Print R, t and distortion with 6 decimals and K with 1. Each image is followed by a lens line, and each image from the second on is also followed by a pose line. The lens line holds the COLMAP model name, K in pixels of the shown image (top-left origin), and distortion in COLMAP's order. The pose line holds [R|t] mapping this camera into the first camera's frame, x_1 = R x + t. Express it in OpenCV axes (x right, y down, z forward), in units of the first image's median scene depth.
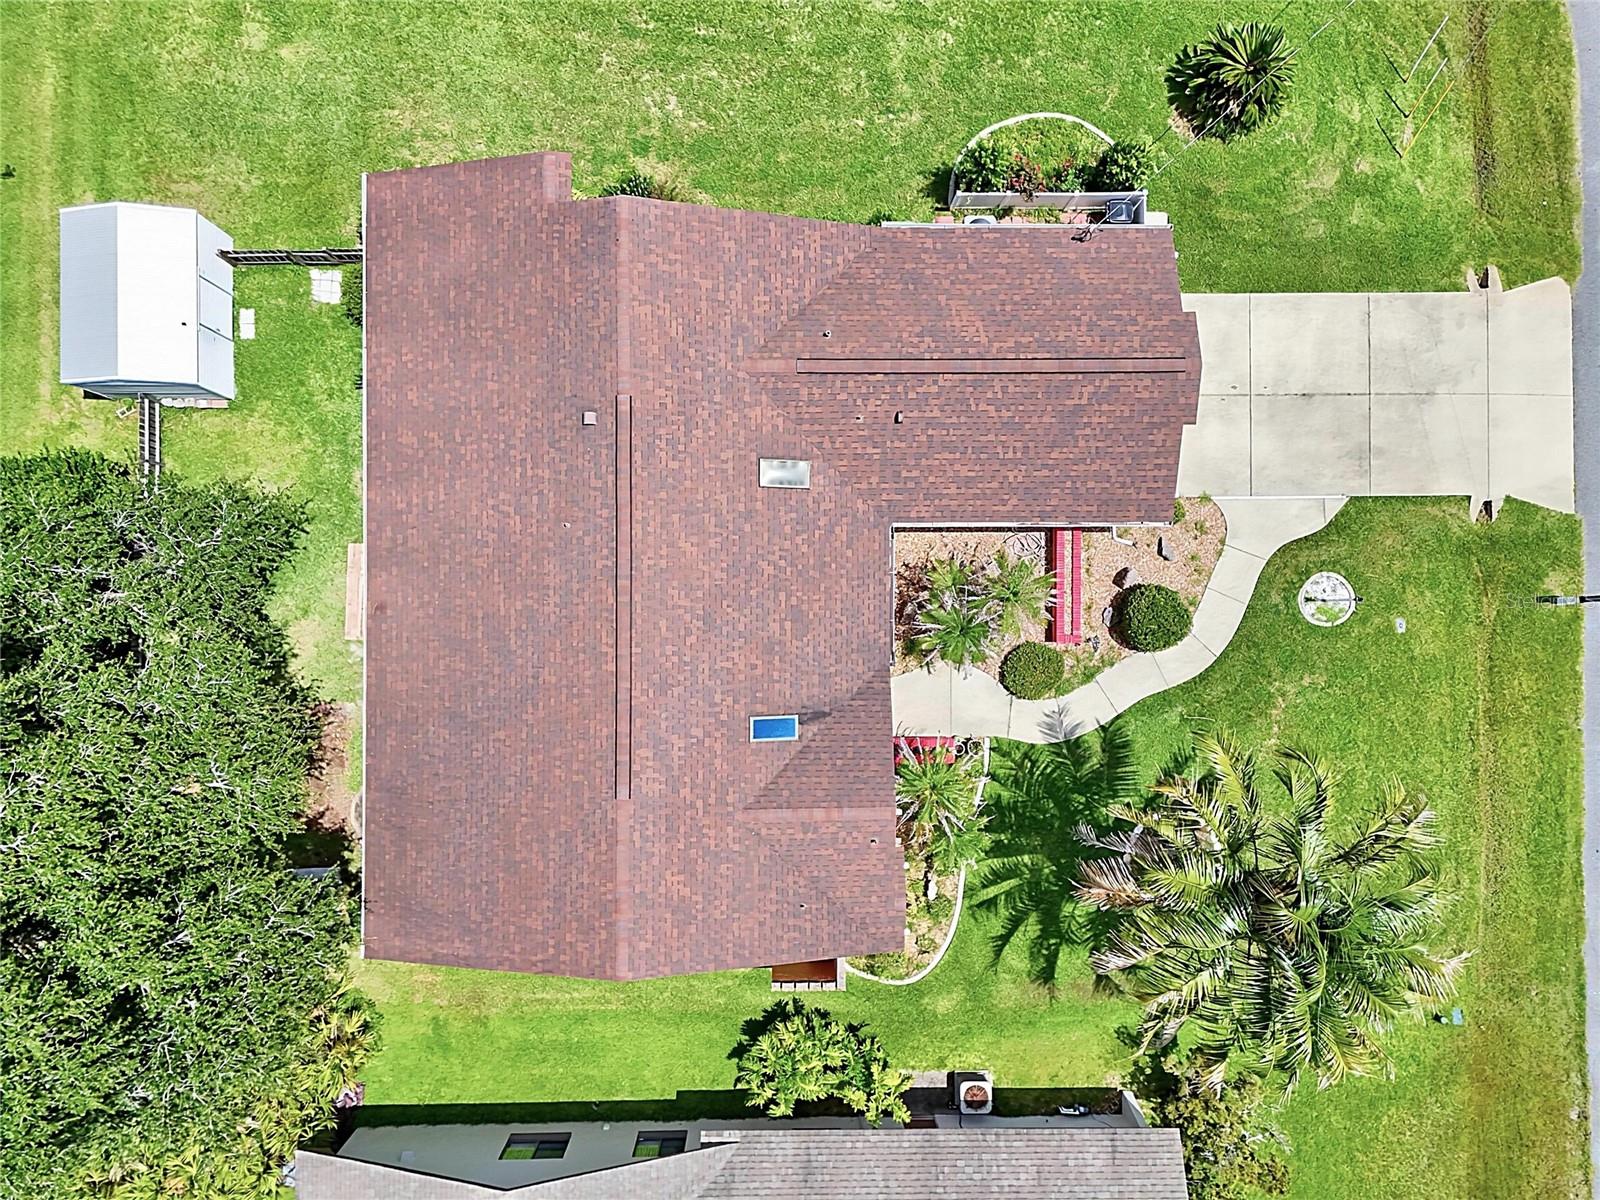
lens RADIAL K [[1171.4, 0, 794.5], [0, 1171.4, 599.1], [0, 0, 1]] dist [0.076340, -0.067716]
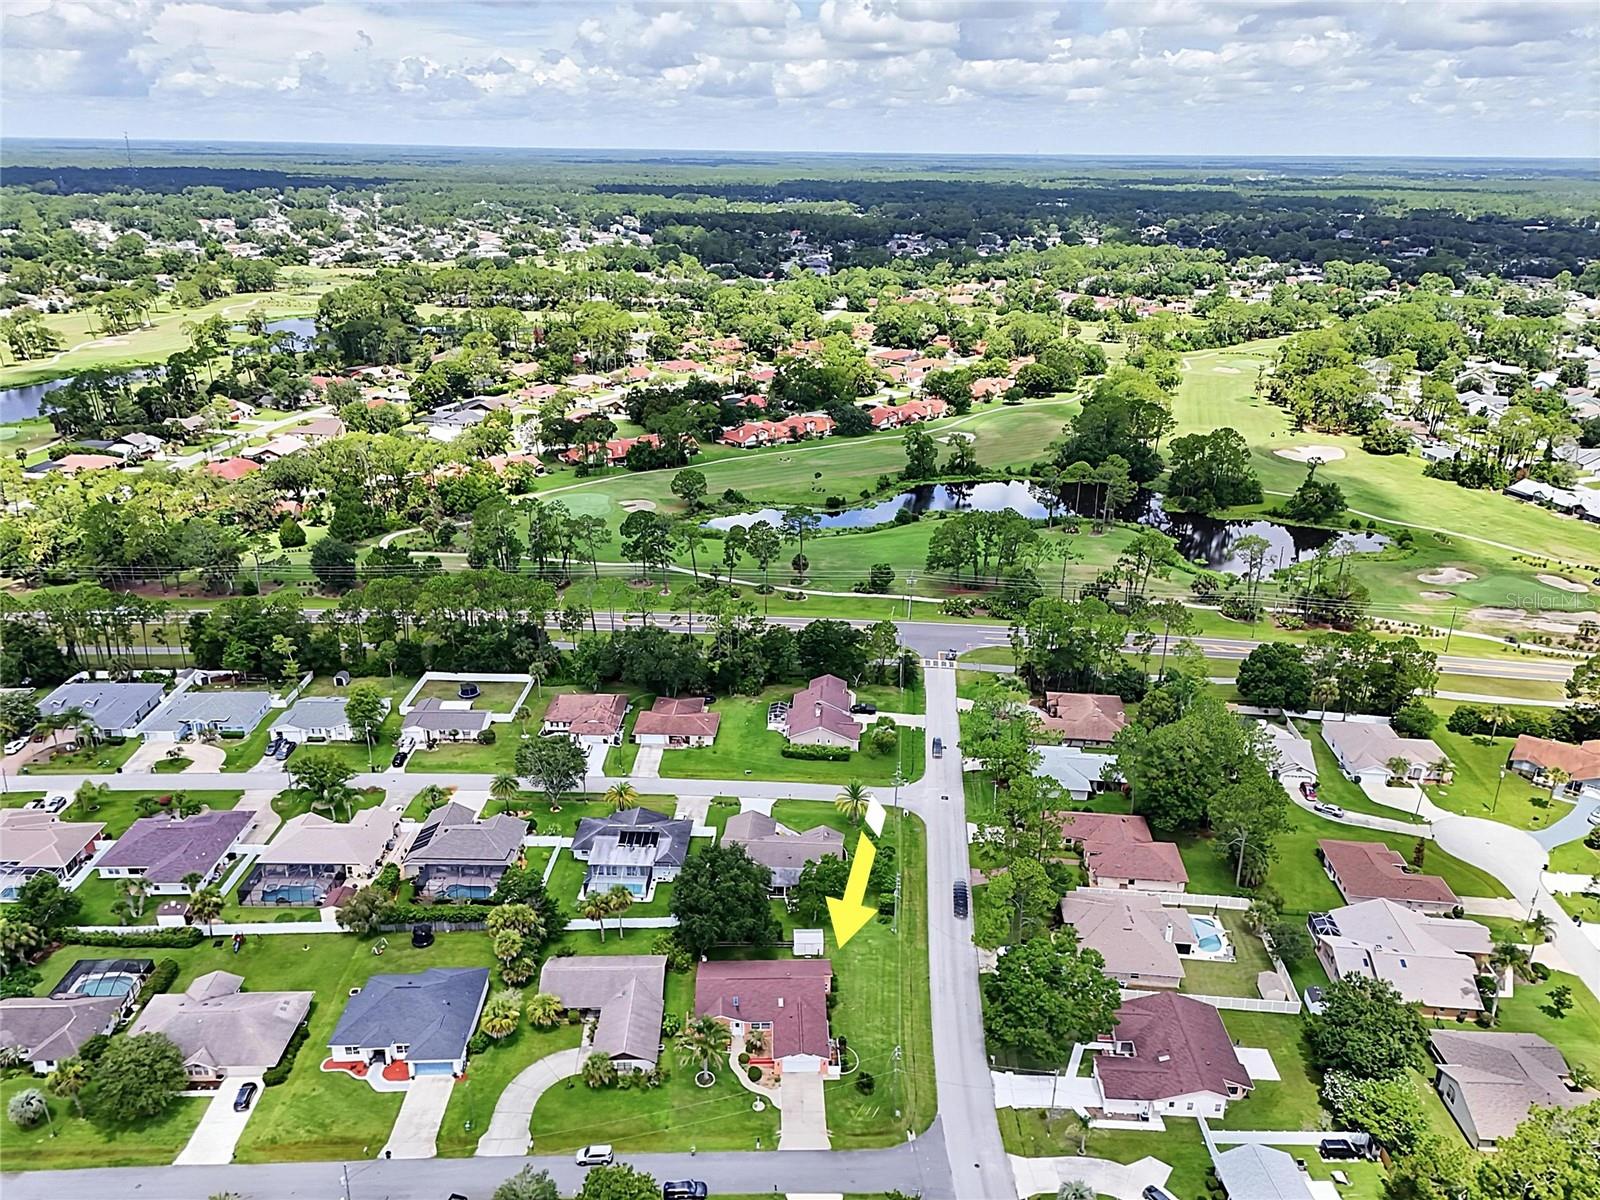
lens RADIAL K [[1171.4, 0, 797.0], [0, 1171.4, 600.6], [0, 0, 1]] dist [0.076340, -0.067716]
pose [[0.030074, 0.328723, -0.943947, 4.249968], [-0.999546, 0.011722, -0.027763, -0.044987], [0.001938, 0.944354, 0.328926, -2.438119]]
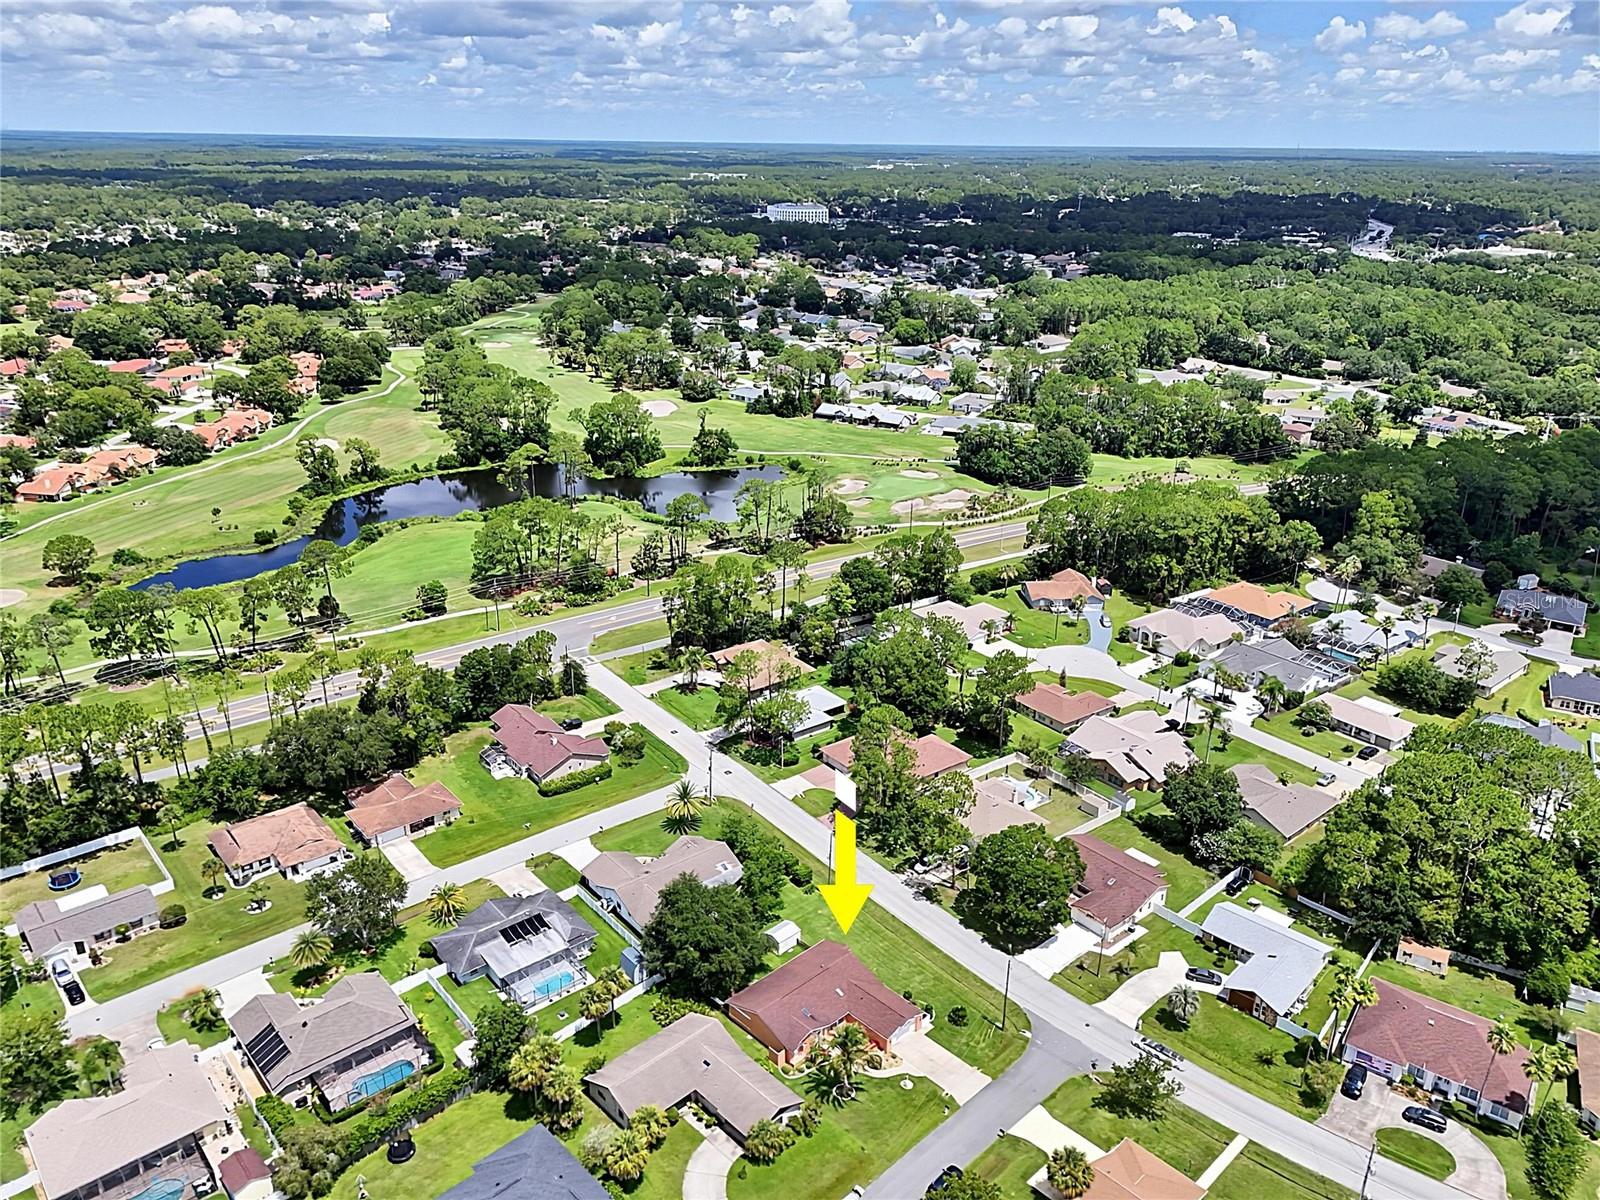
lens RADIAL K [[1171.4, 0, 800.5], [0, 1171.4, 595.7], [0, 0, 1]] dist [0.076340, -0.067716]
pose [[0.697260, 0.236176, -0.676793, 2.888968], [-0.716584, 0.253781, -0.649694, 2.873891], [0.018315, 0.937985, 0.346191, -2.452901]]
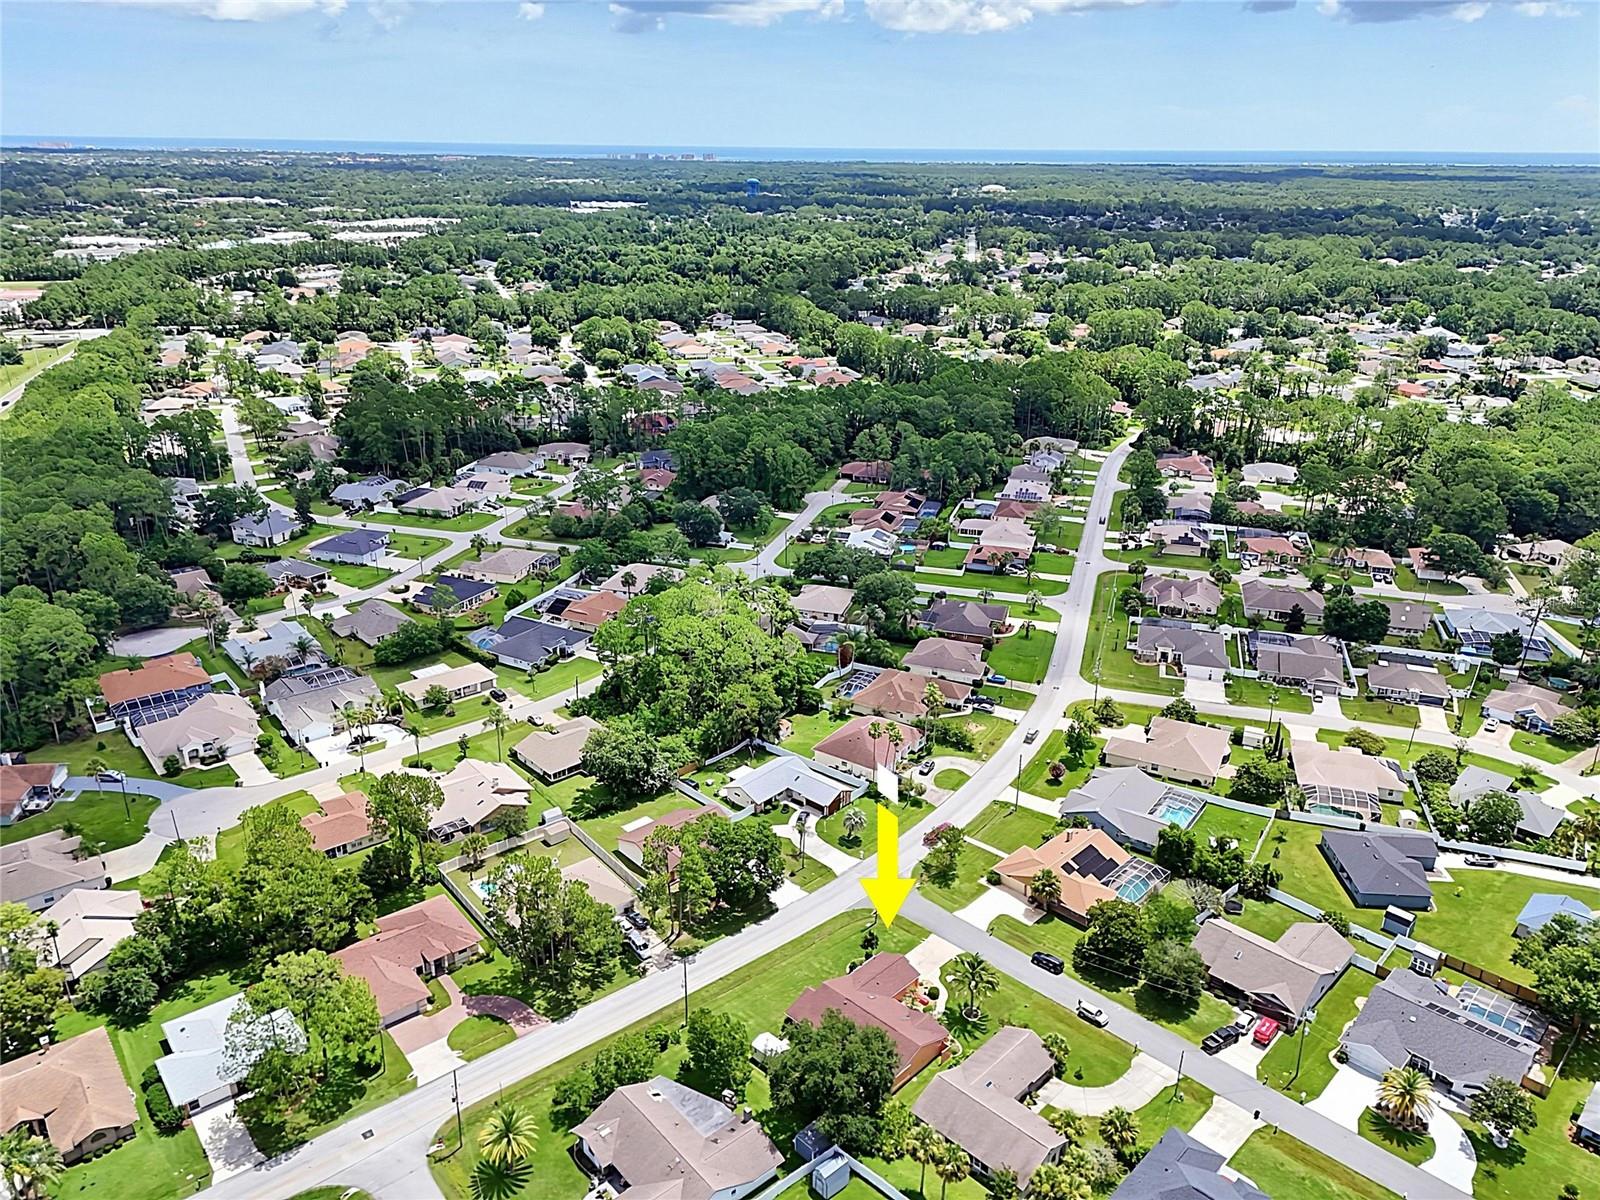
lens RADIAL K [[1171.4, 0, 803.2], [0, 1171.4, 596.7], [0, 0, 1]] dist [0.076340, -0.067716]
pose [[0.694483, -0.281668, 0.662085, -3.241530], [0.719501, 0.267384, -0.640956, 2.608227], [0.003506, 0.921504, 0.388354, -2.841567]]
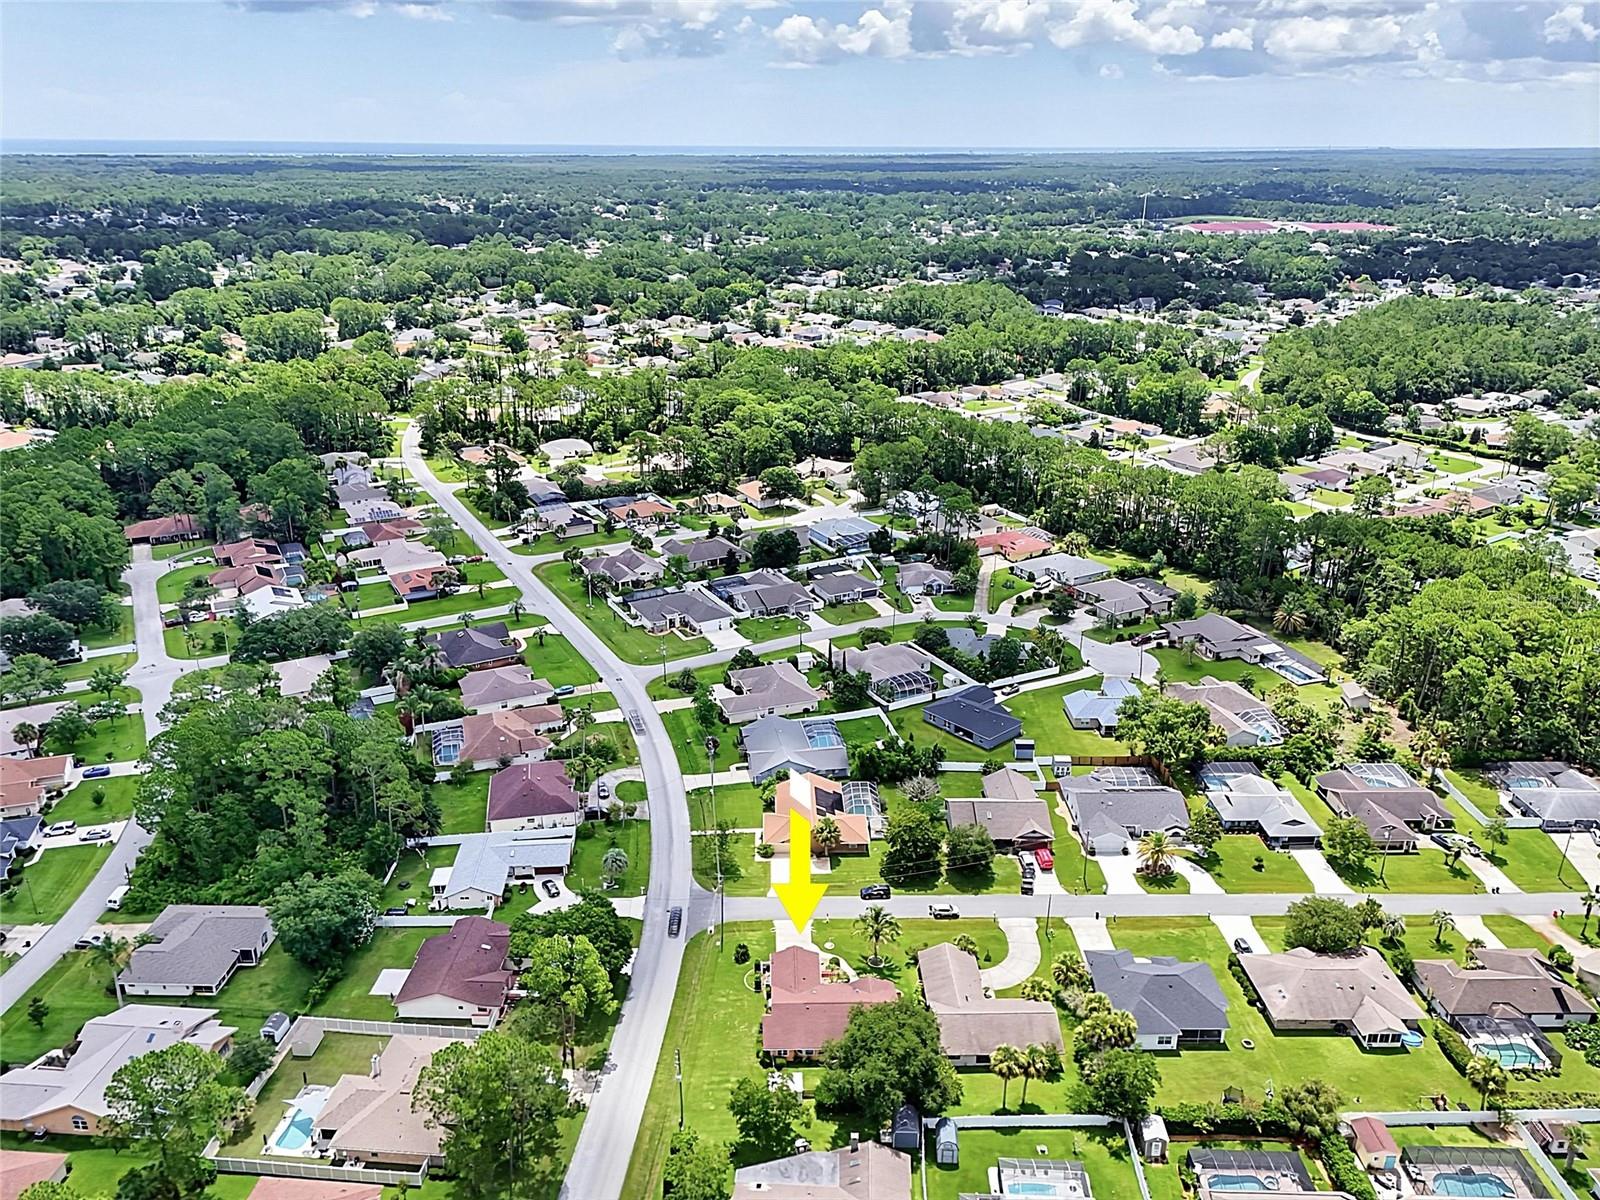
lens RADIAL K [[1171.4, 0, 800.7], [0, 1171.4, 609.3], [0, 0, 1]] dist [0.076340, -0.067716]
pose [[-0.030091, -0.397782, 0.916986, -4.212252], [0.999388, 0.004409, 0.034708, -0.348914], [-0.017849, 0.917469, 0.397406, -2.815487]]
